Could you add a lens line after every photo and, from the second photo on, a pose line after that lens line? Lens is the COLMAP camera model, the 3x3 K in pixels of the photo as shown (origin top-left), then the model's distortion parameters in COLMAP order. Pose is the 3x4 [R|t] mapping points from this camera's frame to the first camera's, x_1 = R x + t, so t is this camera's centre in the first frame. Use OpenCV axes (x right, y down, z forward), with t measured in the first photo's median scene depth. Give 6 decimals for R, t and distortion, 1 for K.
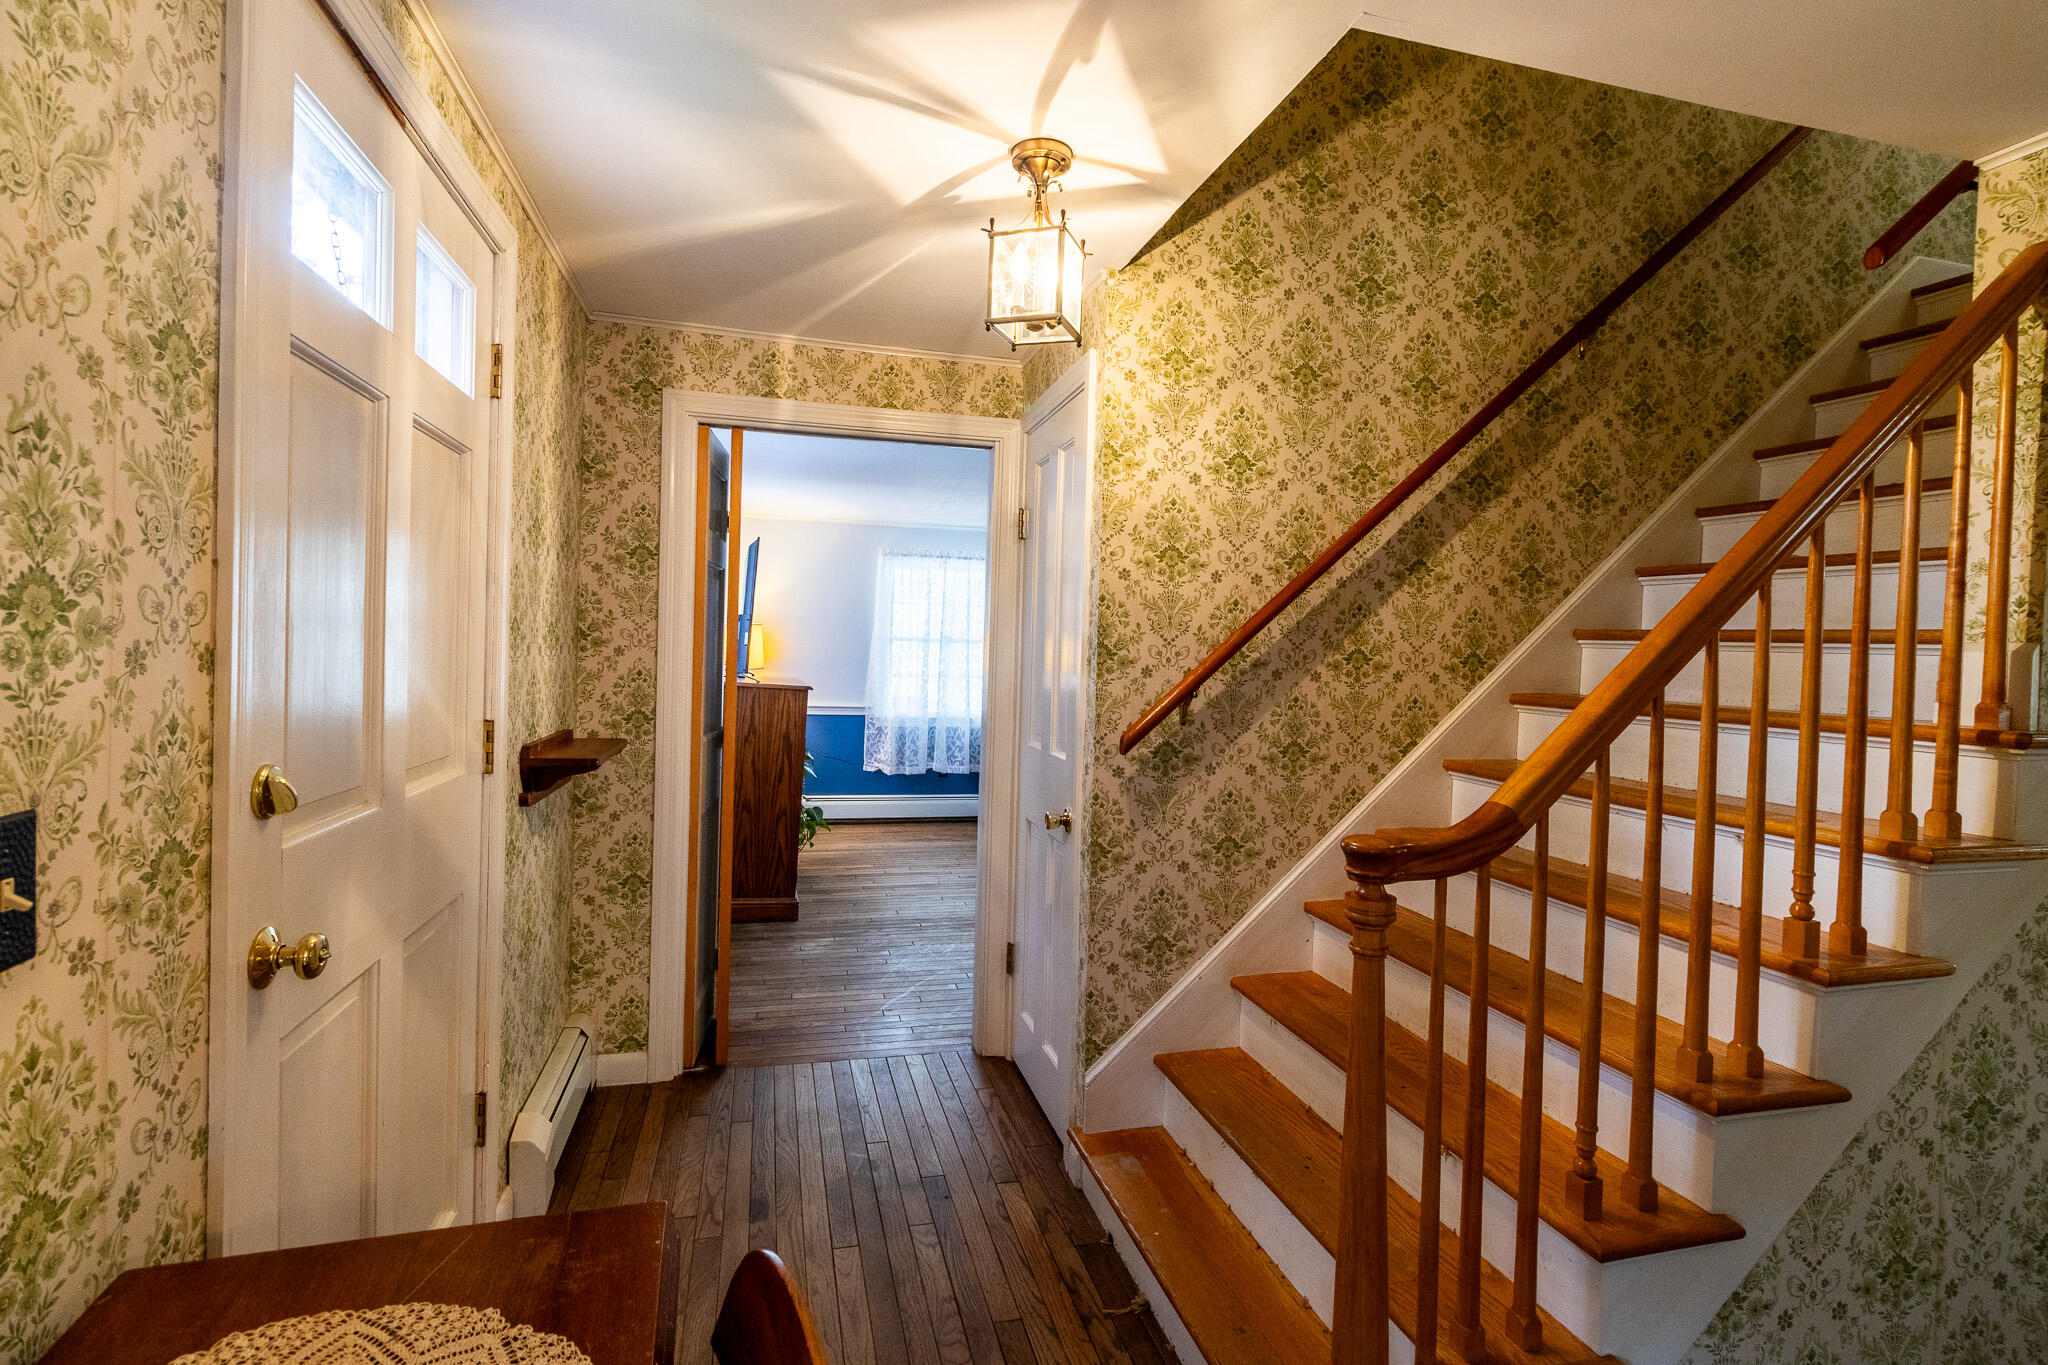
lens RADIAL K [[966.1, 0, 1020.8], [0, 966.1, 669.0], [0, 0, 1]] dist [0.002870, 0.000700]
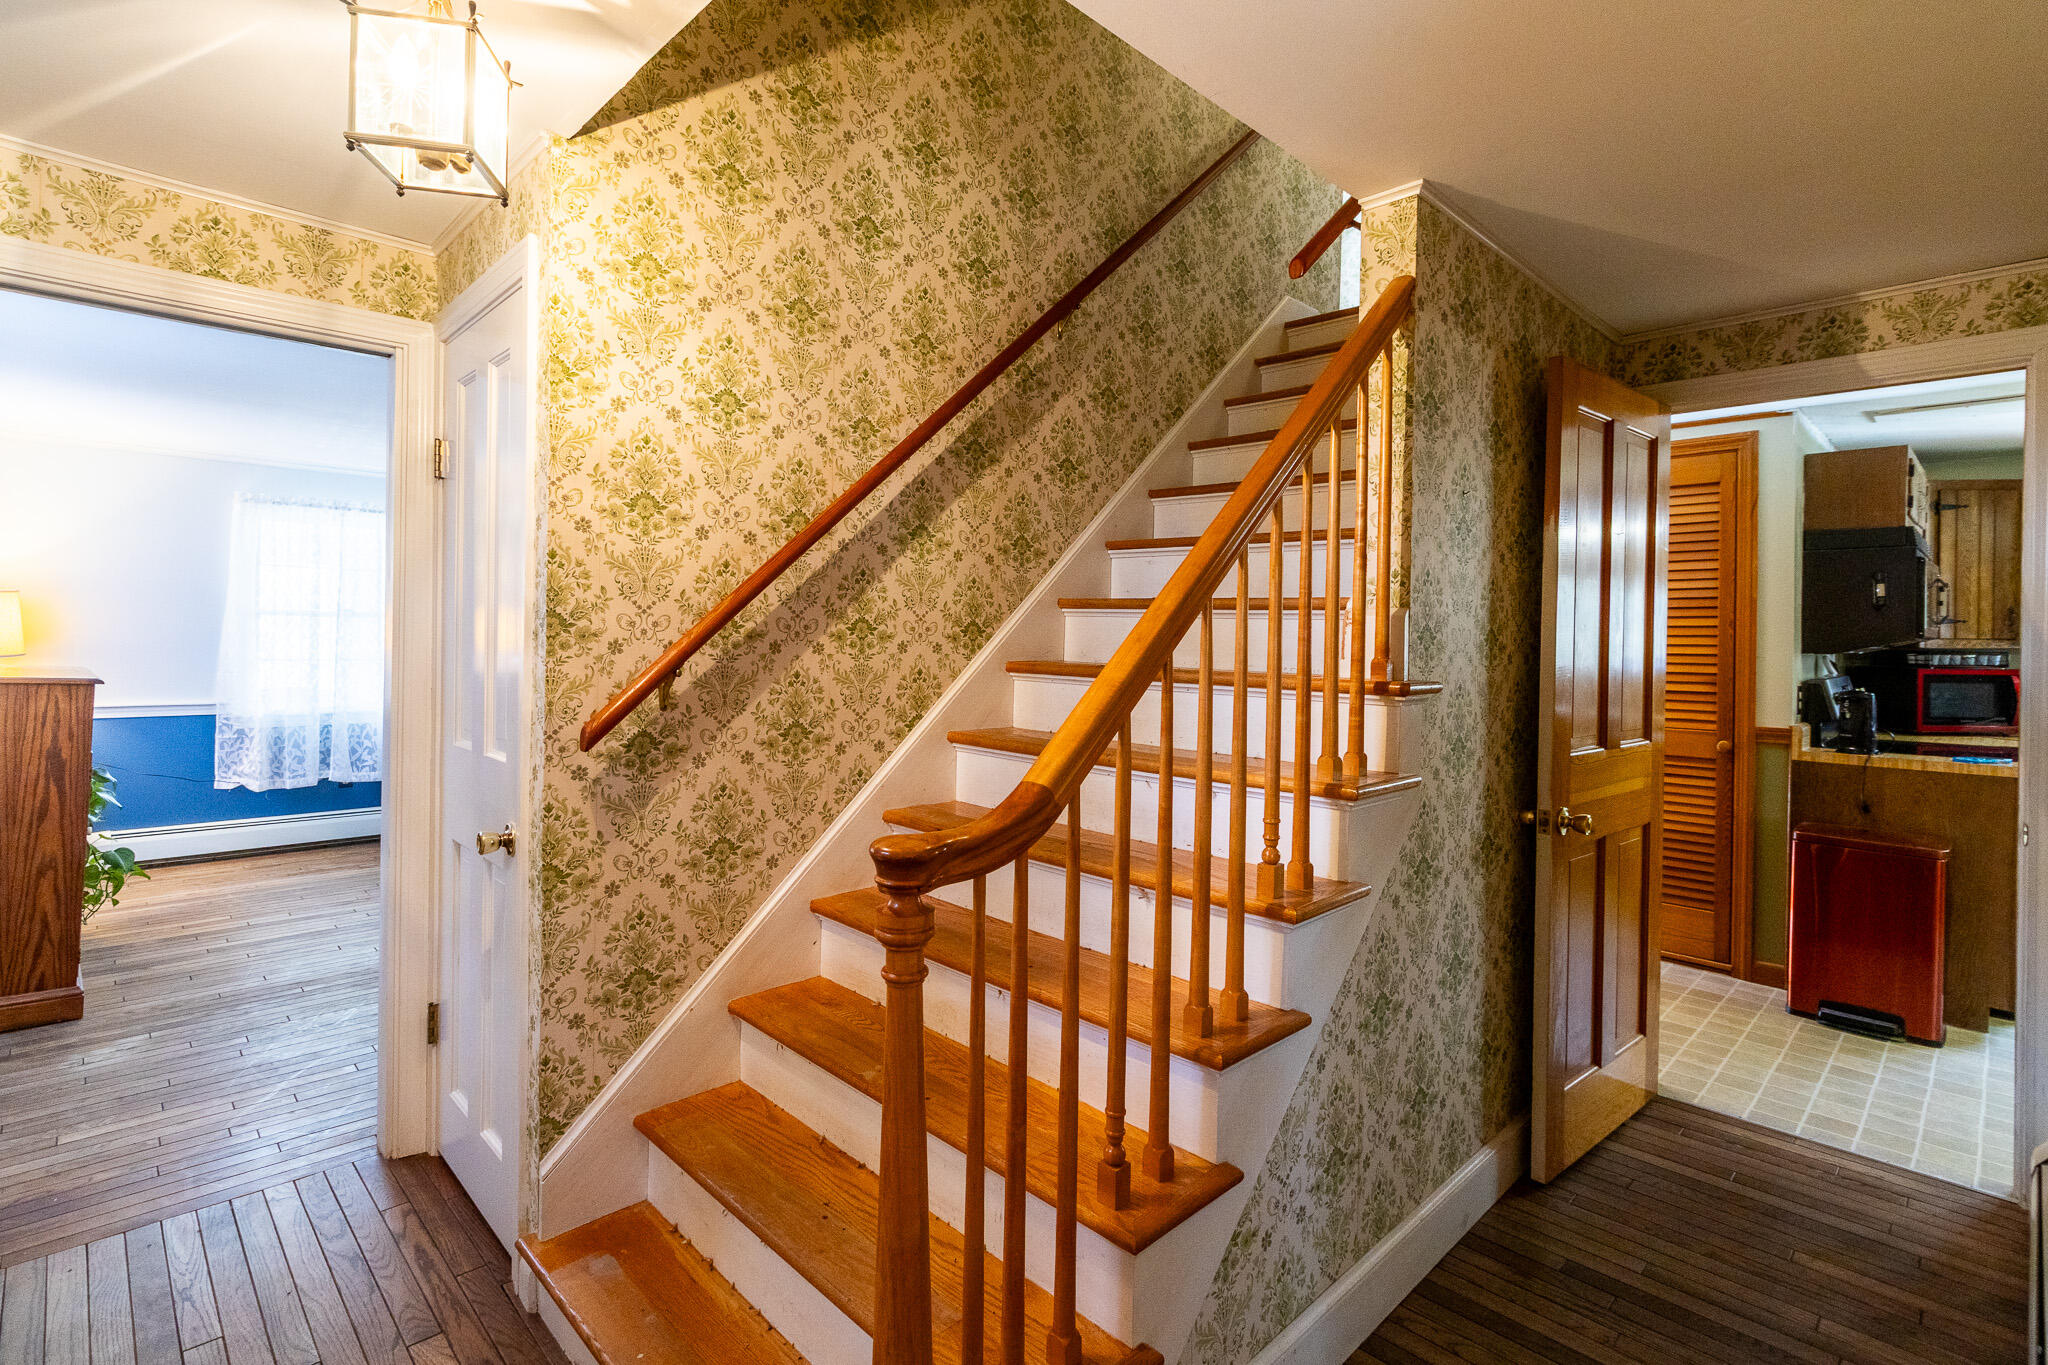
lens RADIAL K [[970.0, 0, 1027.6], [0, 970.0, 645.2], [0, 0, 1]] dist [0.002376, -0.000408]
pose [[0.864971, -0.017756, 0.501507, 0.020656], [0.017276, 0.999835, 0.005604, 0.003078], [-0.501524, 0.003817, 0.865135, 0.119706]]
